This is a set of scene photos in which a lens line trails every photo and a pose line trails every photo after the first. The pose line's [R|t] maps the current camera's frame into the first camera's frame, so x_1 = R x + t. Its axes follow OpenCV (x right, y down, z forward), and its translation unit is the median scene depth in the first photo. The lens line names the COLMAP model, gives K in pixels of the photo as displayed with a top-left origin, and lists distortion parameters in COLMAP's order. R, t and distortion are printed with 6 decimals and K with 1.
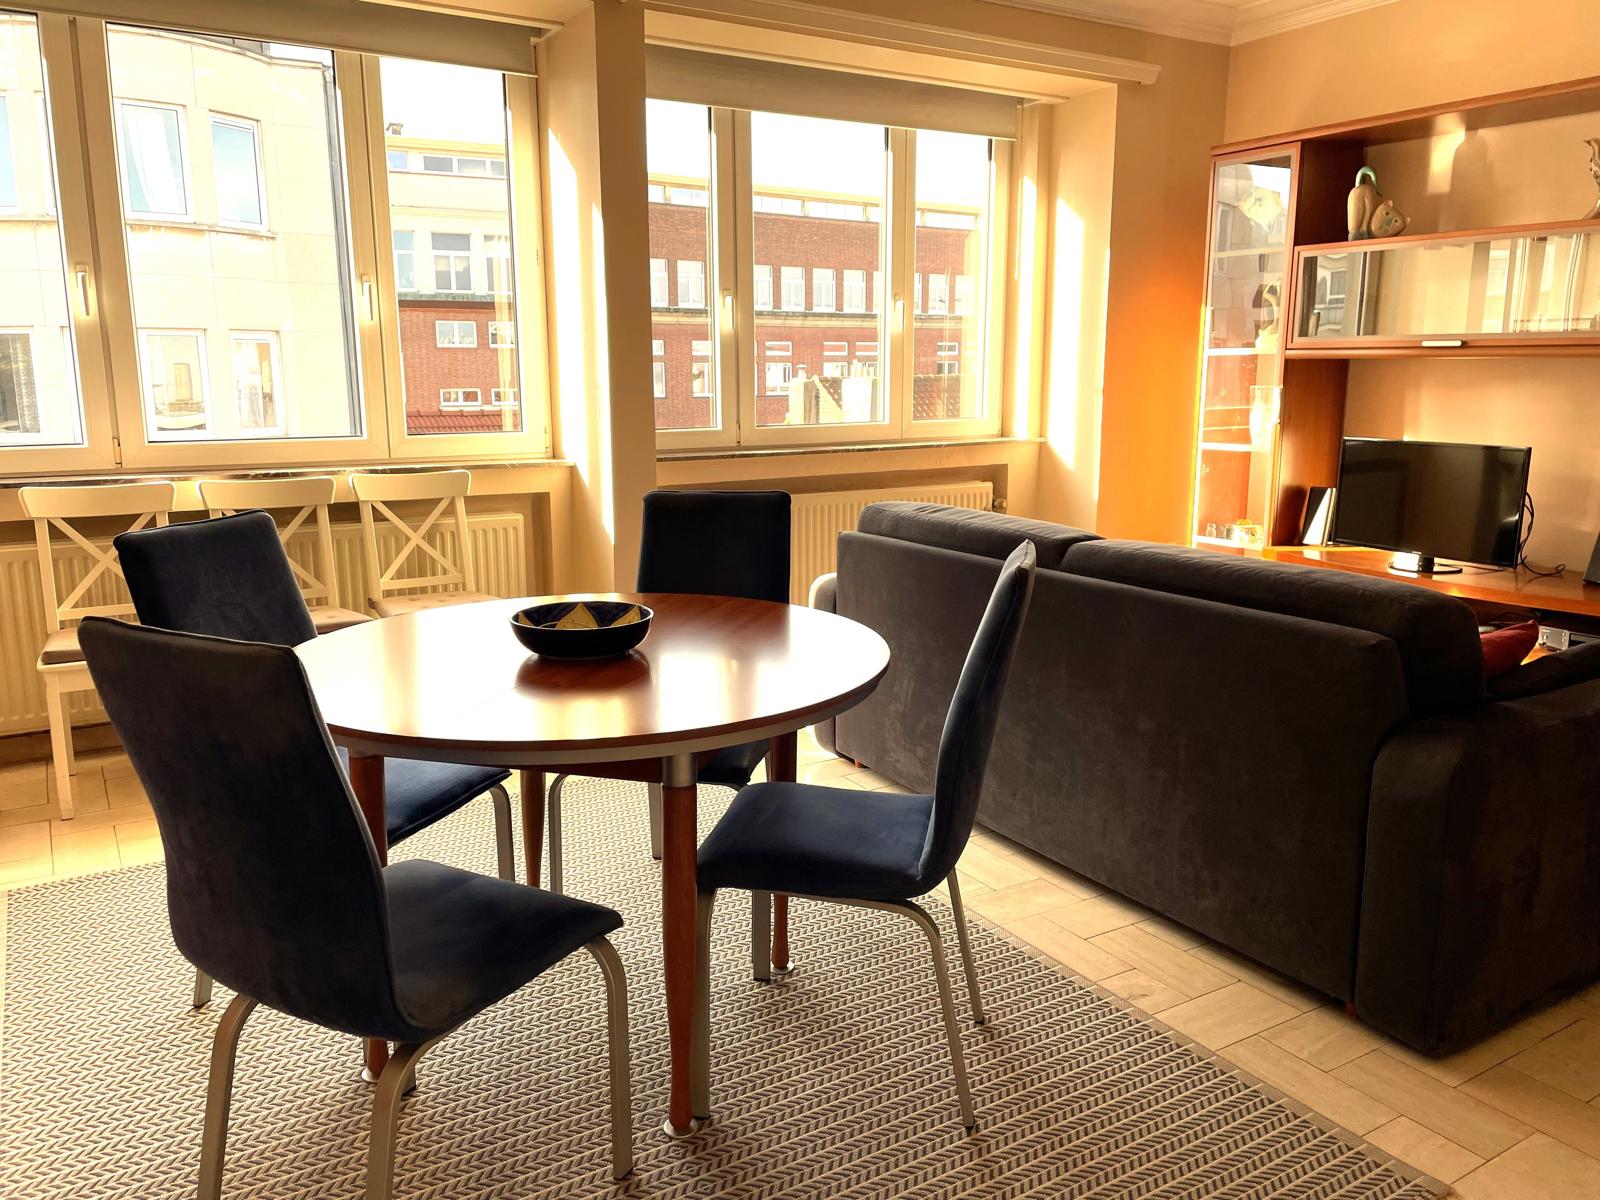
lens RADIAL K [[1207.1, 0, 788.6], [0, 1207.1, 587.1], [0, 0, 1]] dist [0.085426, -0.104942]
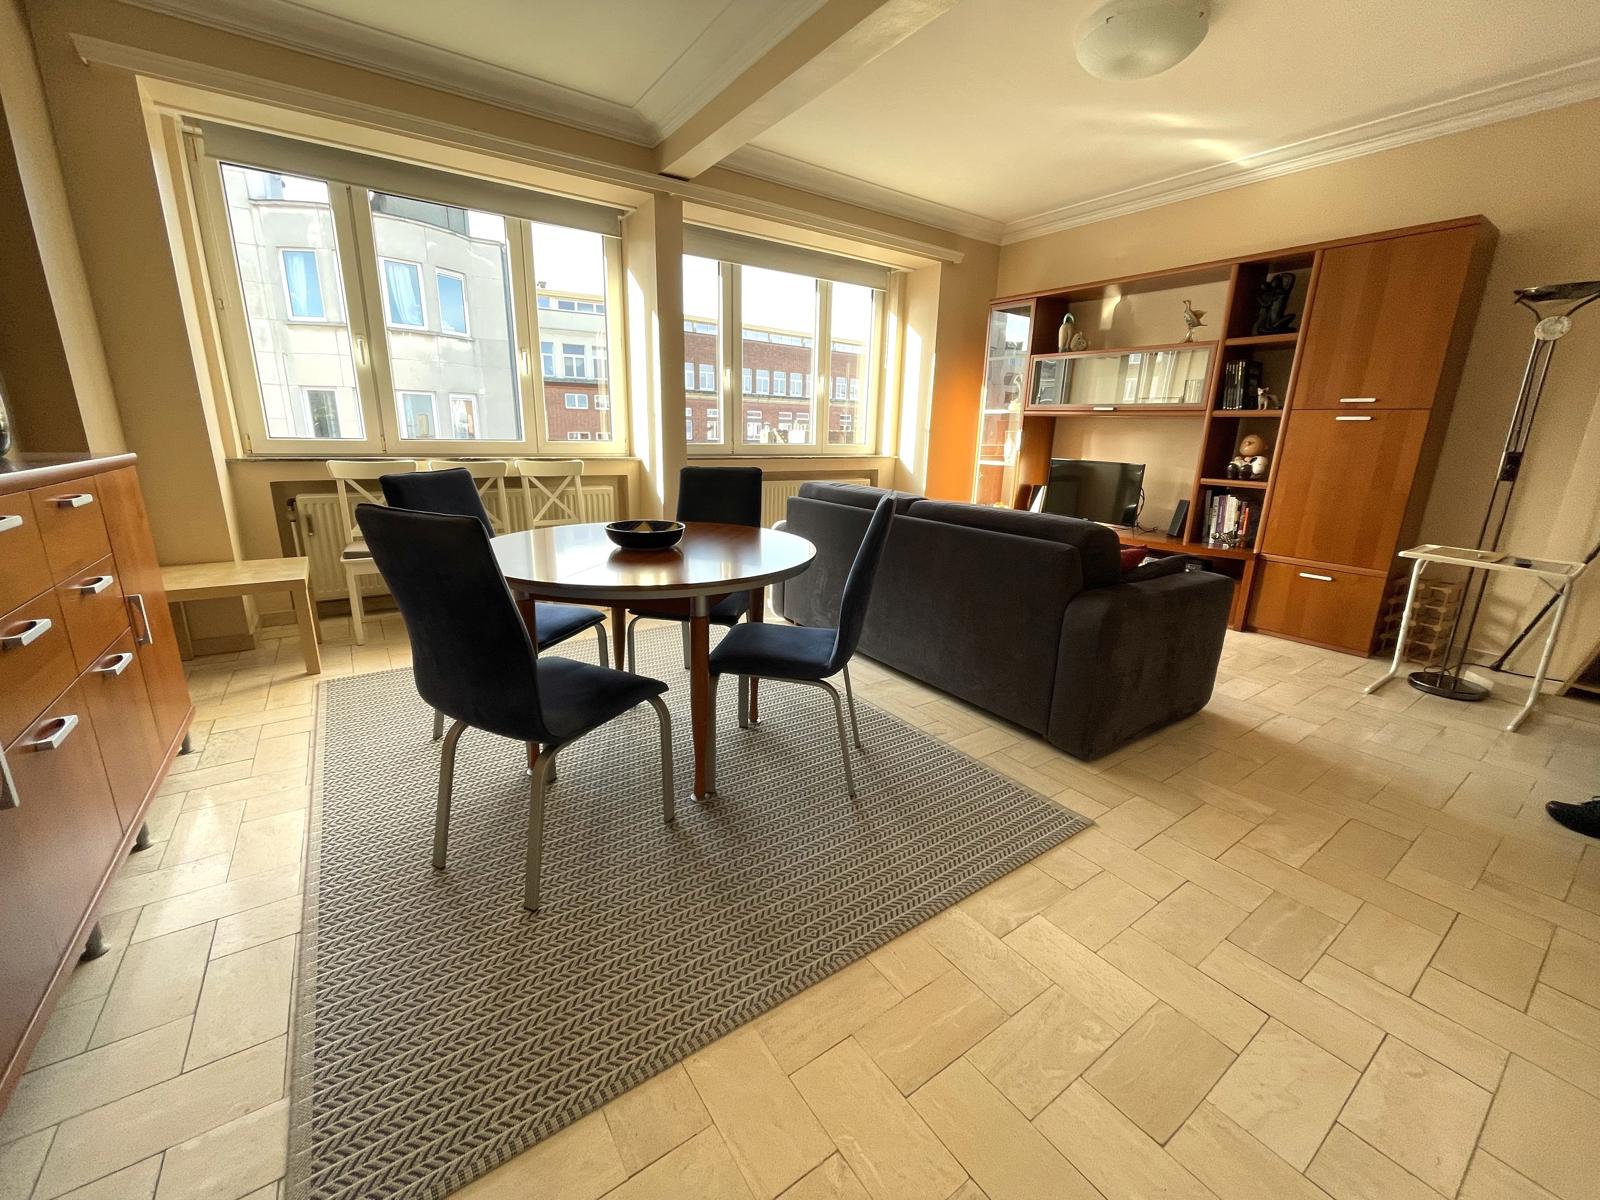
lens RADIAL K [[644.2, 0, 800.6], [0, 644.2, 595.9], [0, 0, 1]] dist [-0.005331, 0.000800]
pose [[0.997705, 0.012323, 0.066586, -0.001572], [-0.017368, 0.996978, 0.075722, 0.024638], [-0.065452, -0.076705, 0.994903, 0.012008]]
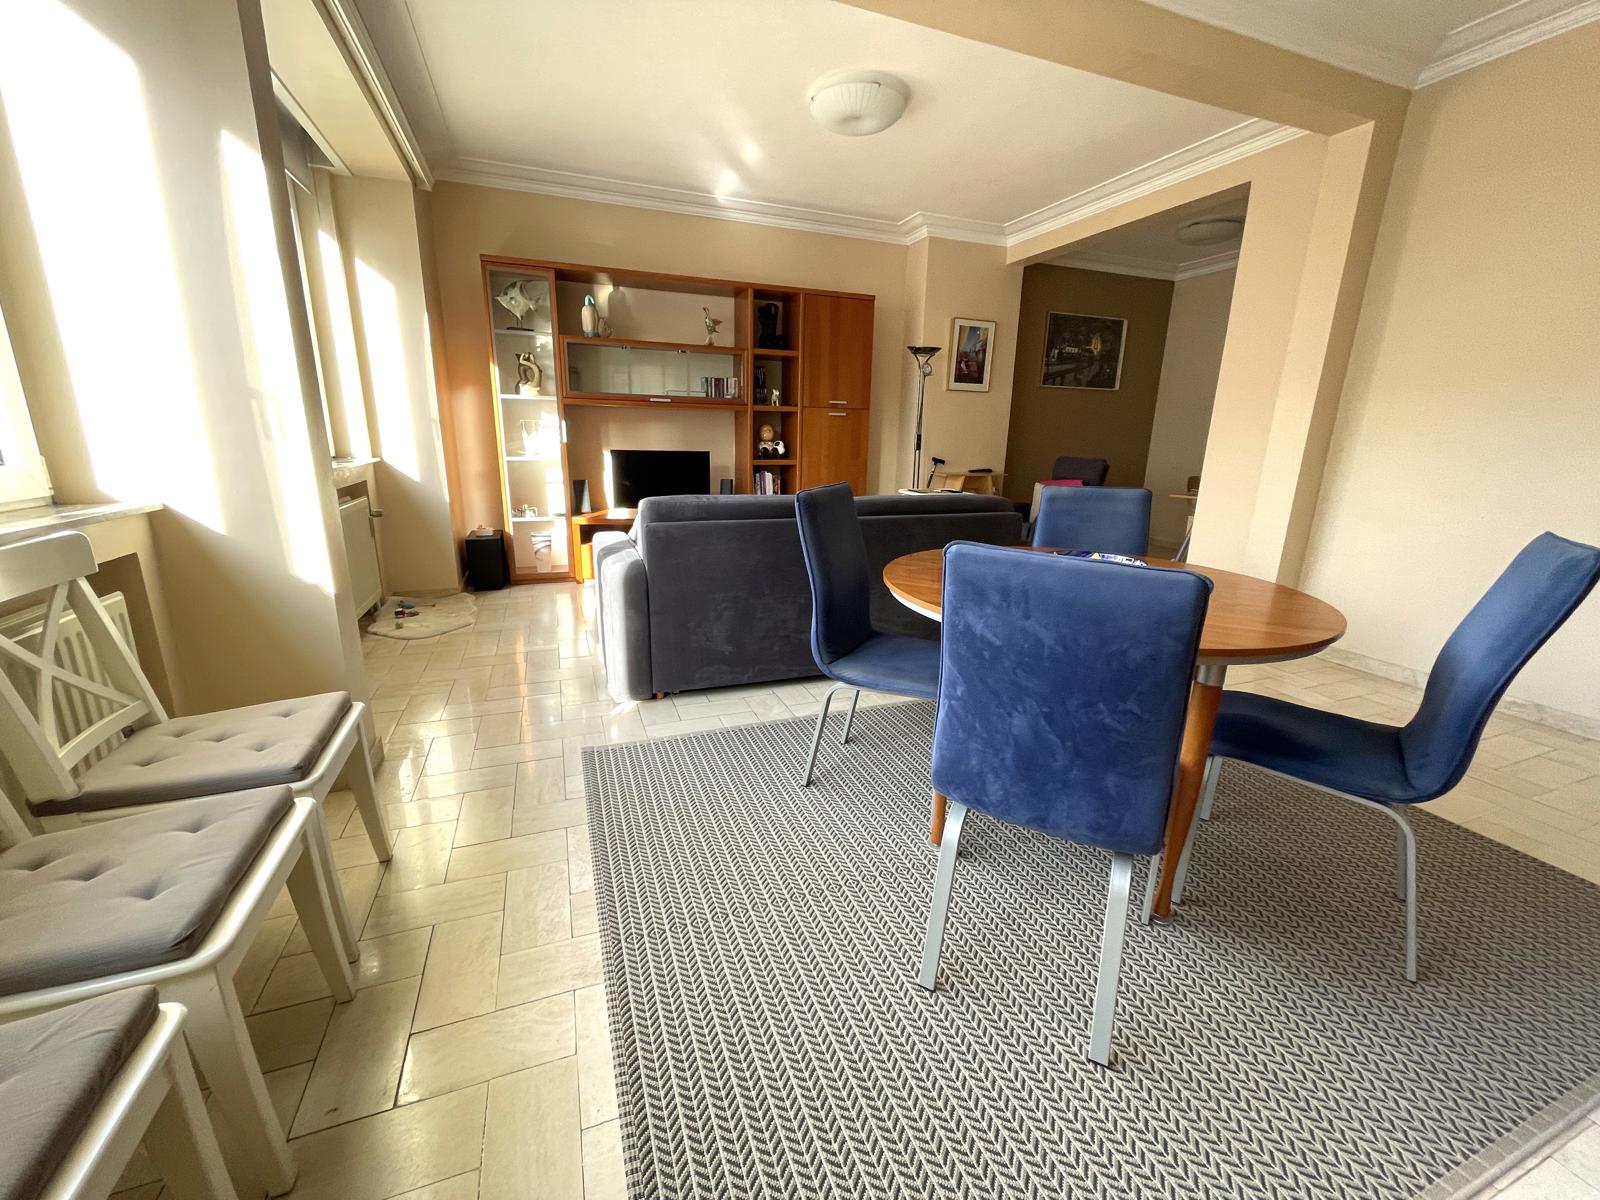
lens RADIAL K [[644.2, 0, 806.5], [0, 644.2, 600.3], [0, 0, 1]] dist [-0.005331, 0.000800]
pose [[0.172630, -0.243822, 0.954332, -0.490760], [0.154426, 0.963596, 0.218254, -0.074227], [-0.972806, 0.109697, 0.203998, 0.580122]]
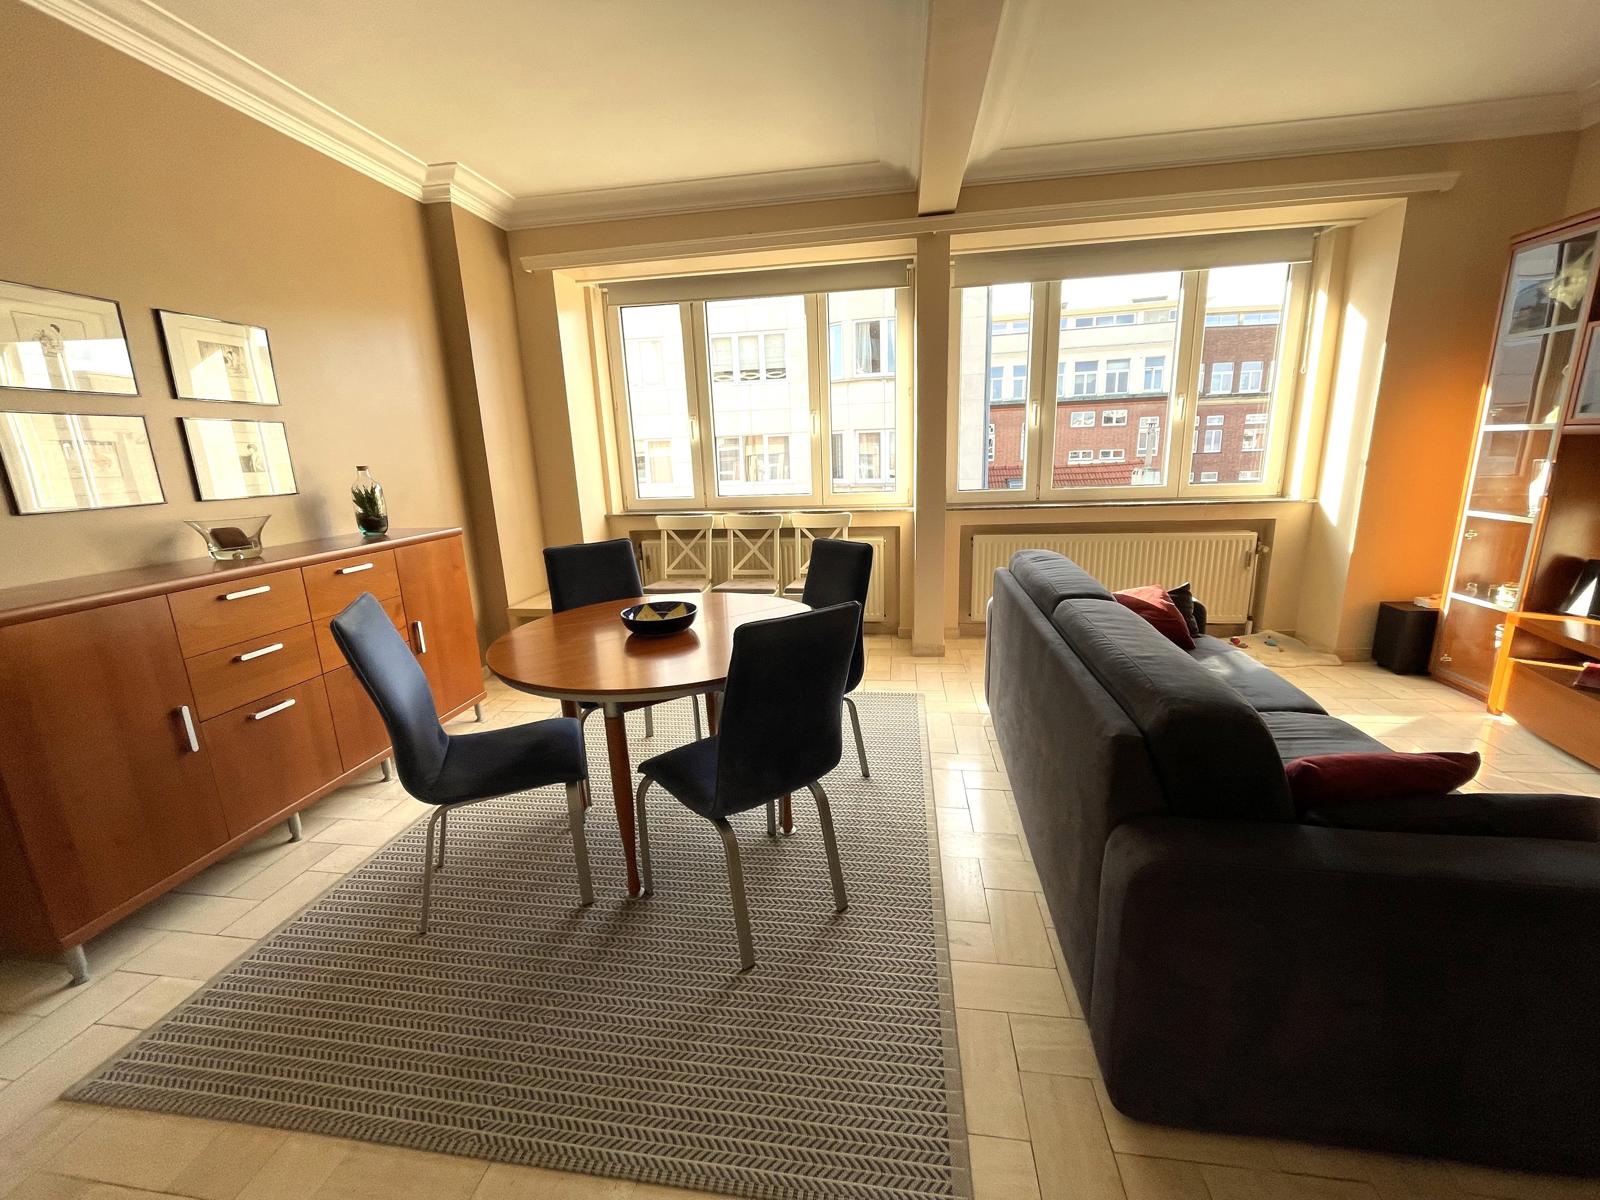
lens RADIAL K [[644.2, 0, 804.4], [0, 644.2, 594.1], [0, 0, 1]] dist [-0.005331, 0.000800]
pose [[0.764666, 0.120386, -0.633083, 0.304021], [-0.082395, 0.992597, 0.089231, -0.052999], [0.639138, -0.016069, 0.768924, 0.190585]]
